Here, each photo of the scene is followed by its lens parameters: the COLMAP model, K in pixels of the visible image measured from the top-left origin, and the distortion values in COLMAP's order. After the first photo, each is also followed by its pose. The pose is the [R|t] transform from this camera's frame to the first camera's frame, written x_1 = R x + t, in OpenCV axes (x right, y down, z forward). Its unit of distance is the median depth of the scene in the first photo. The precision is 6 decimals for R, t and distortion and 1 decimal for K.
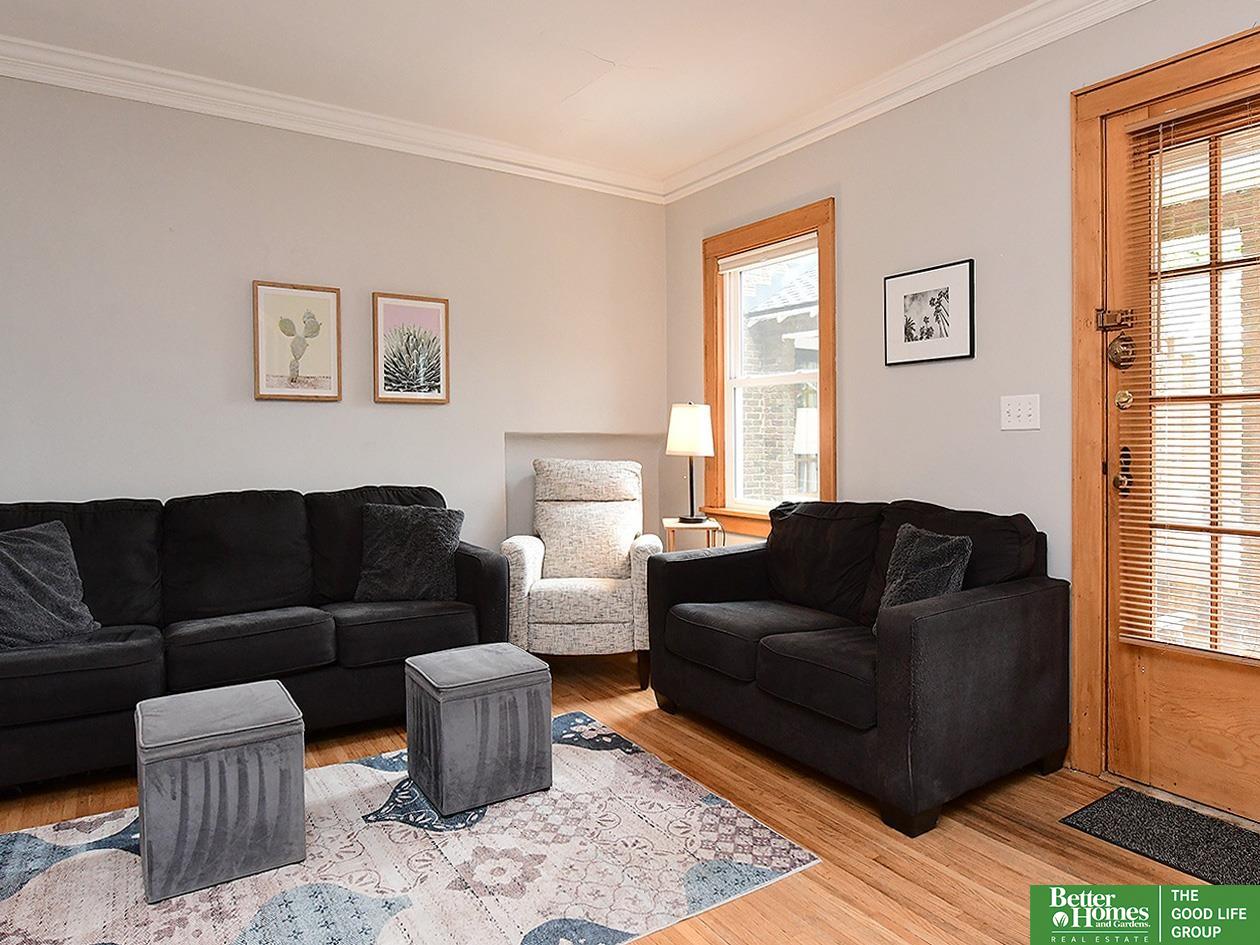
lens RADIAL K [[785.3, 0, 604.4], [0, 785.3, 466.8], [0, 0, 1]] dist [0.004170, -0.018866]
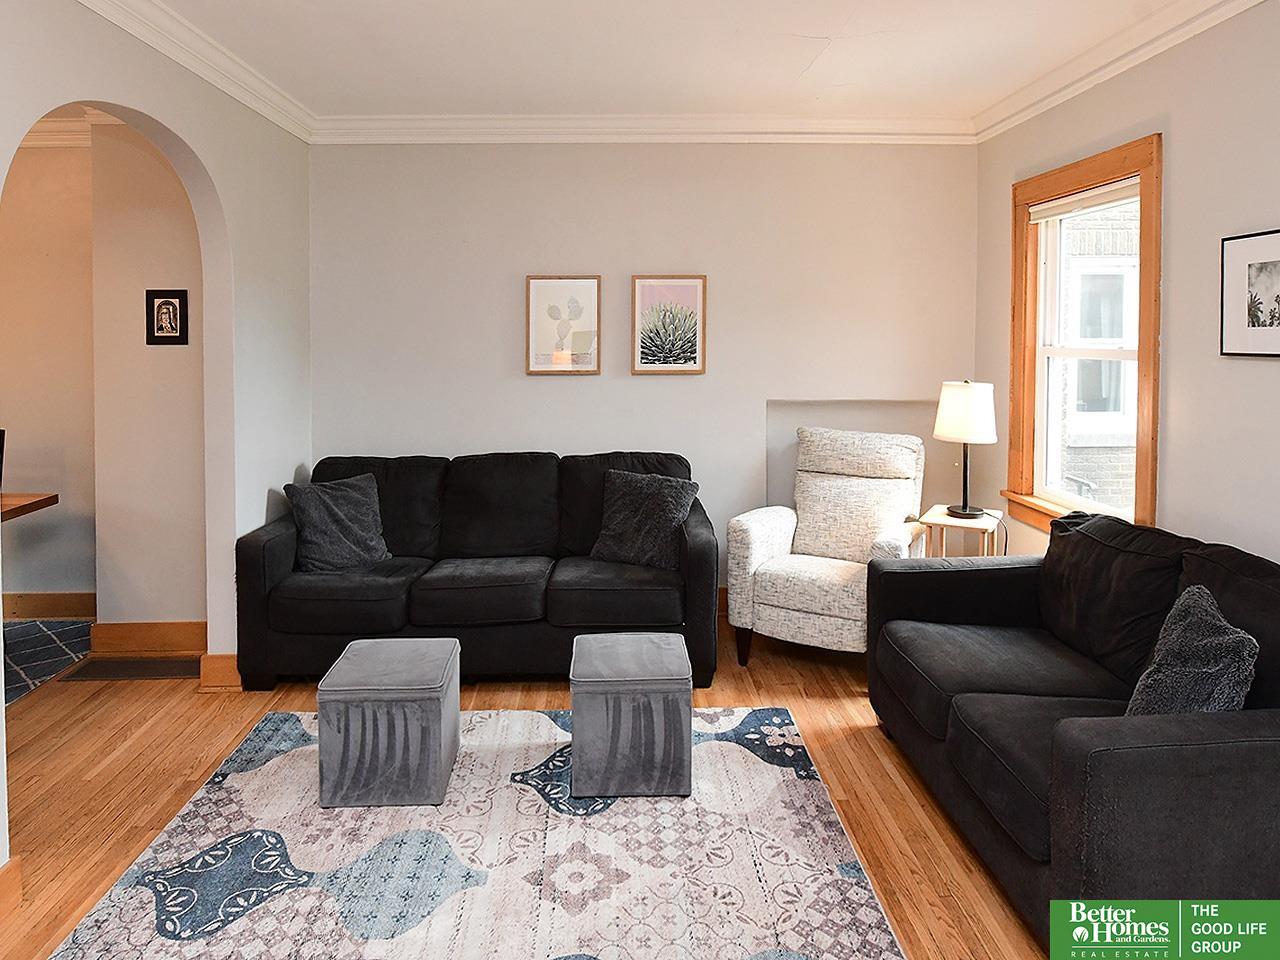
lens RADIAL K [[744.8, 0, 637.0], [0, 744.8, 356.0], [0, 0, 1]] dist [-0.004068, -0.002952]
pose [[0.853131, 0.036401, -0.520426, 0.310078], [-0.034065, 0.999321, 0.014055, -0.147340], [0.520584, 0.005737, 0.853791, 0.130768]]
